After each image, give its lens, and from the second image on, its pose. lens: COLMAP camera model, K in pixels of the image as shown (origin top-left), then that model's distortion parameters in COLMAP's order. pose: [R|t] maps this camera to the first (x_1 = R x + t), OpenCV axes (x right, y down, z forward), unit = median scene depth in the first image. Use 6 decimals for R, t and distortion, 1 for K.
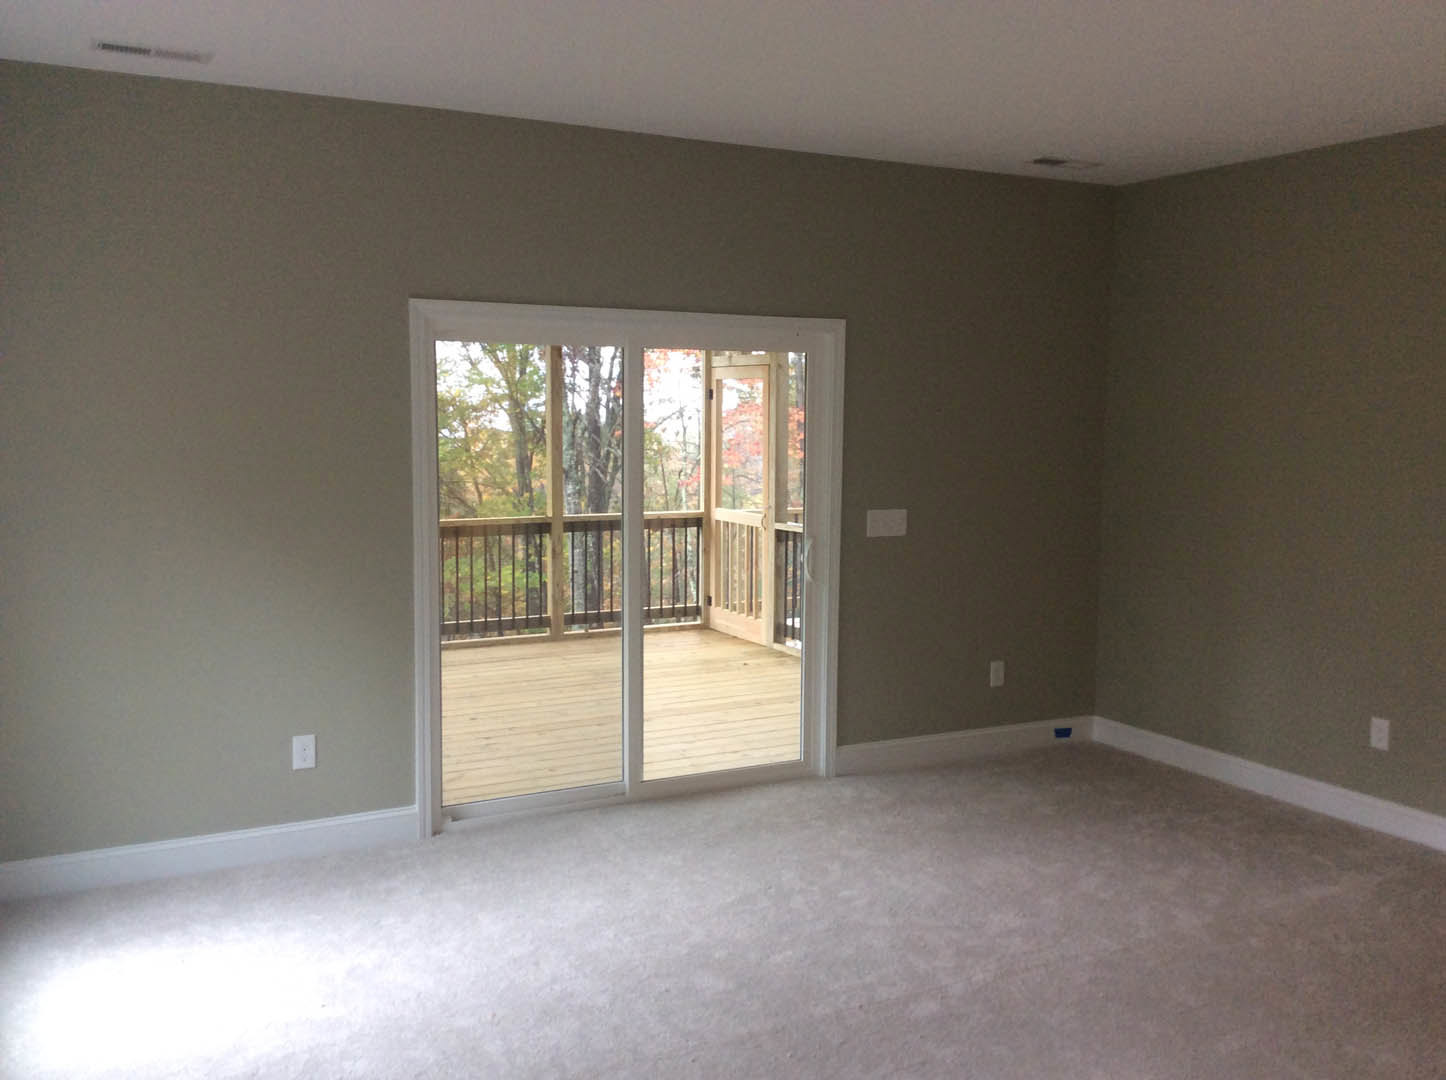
lens RADIAL K [[1327.0, 0, 727.3], [0, 1327.0, 535.9], [0, 0, 1]] dist [0.144499, -0.259682]
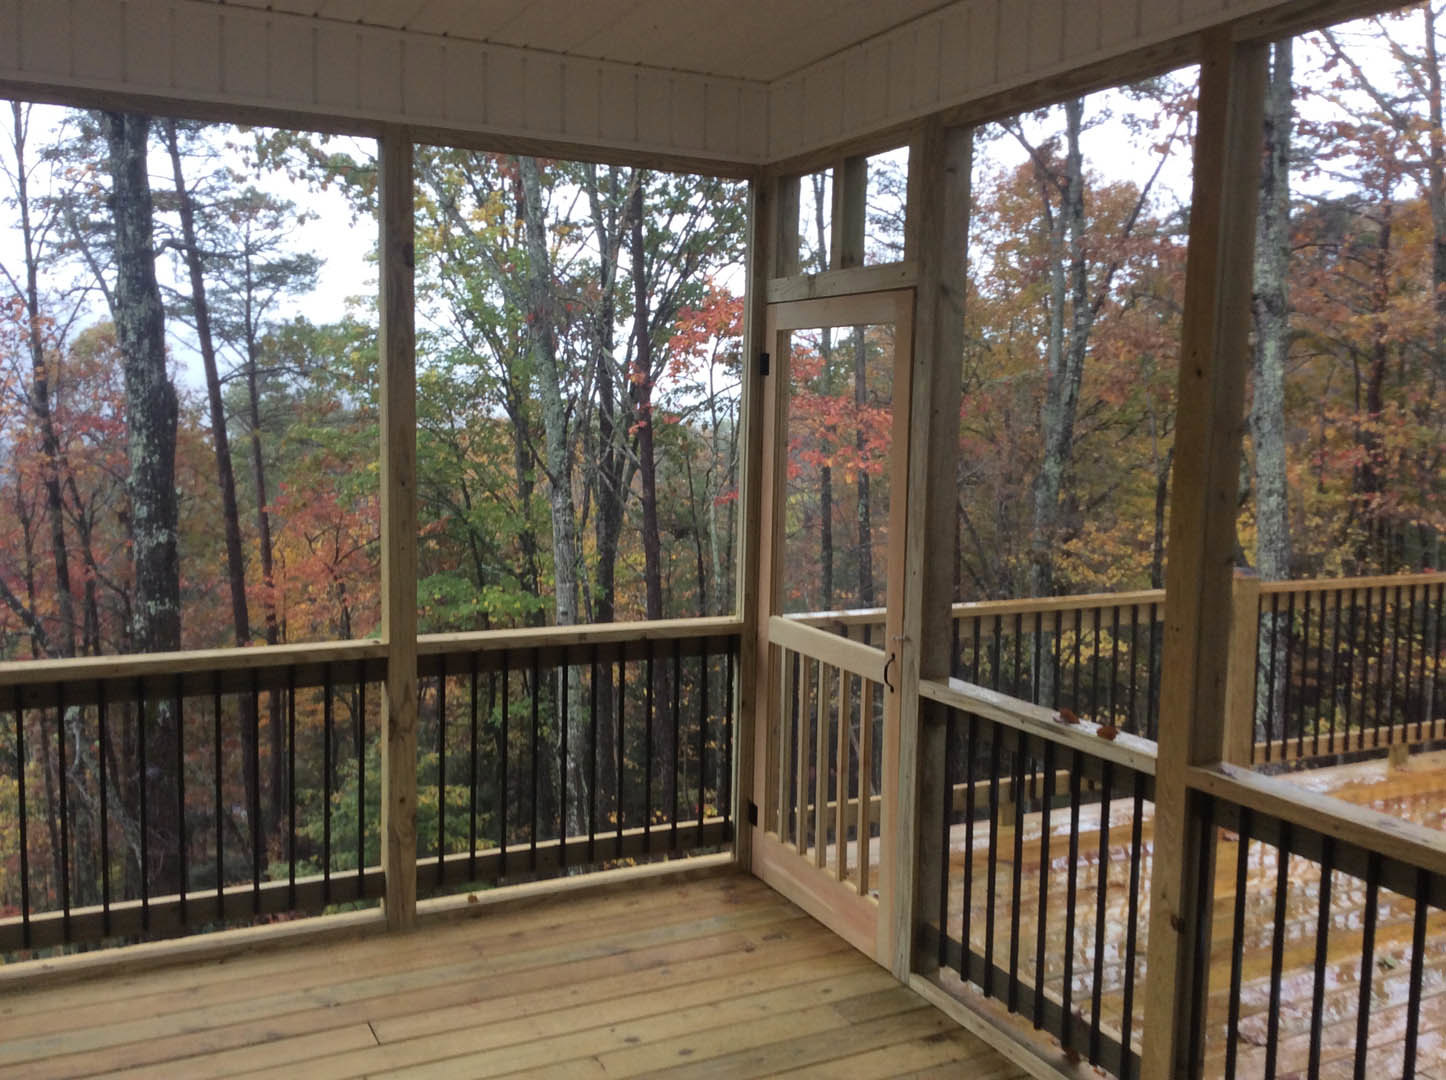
lens RADIAL K [[1327.0, 0, 727.3], [0, 1327.0, 535.9], [0, 0, 1]] dist [0.144499, -0.259682]
pose [[0.999631, 0.015757, -0.022133, -0.013531], [-0.015593, 0.999850, 0.007570, -0.051373], [0.022249, -0.007223, 0.999726, 0.542568]]
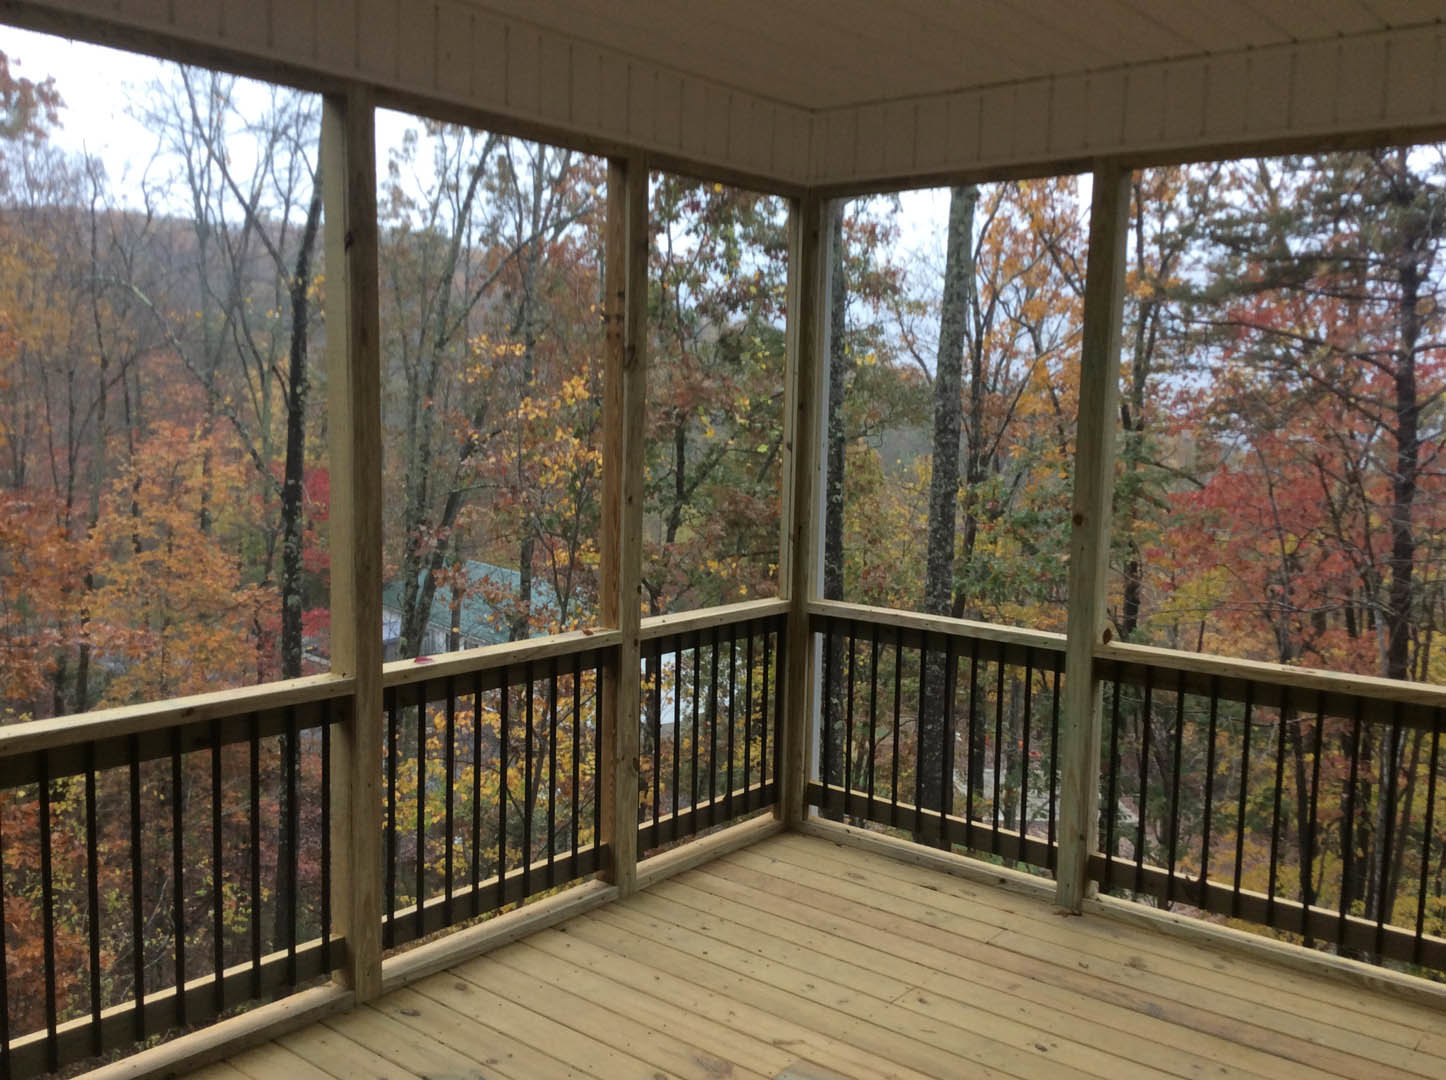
lens RADIAL K [[1327.0, 0, 727.3], [0, 1327.0, 535.9], [0, 0, 1]] dist [0.144499, -0.259682]
pose [[0.393645, 0.101836, -0.913605, 0.225800], [-0.107917, 0.992092, 0.064087, -0.063288], [0.912906, 0.073366, 0.401522, 0.664330]]
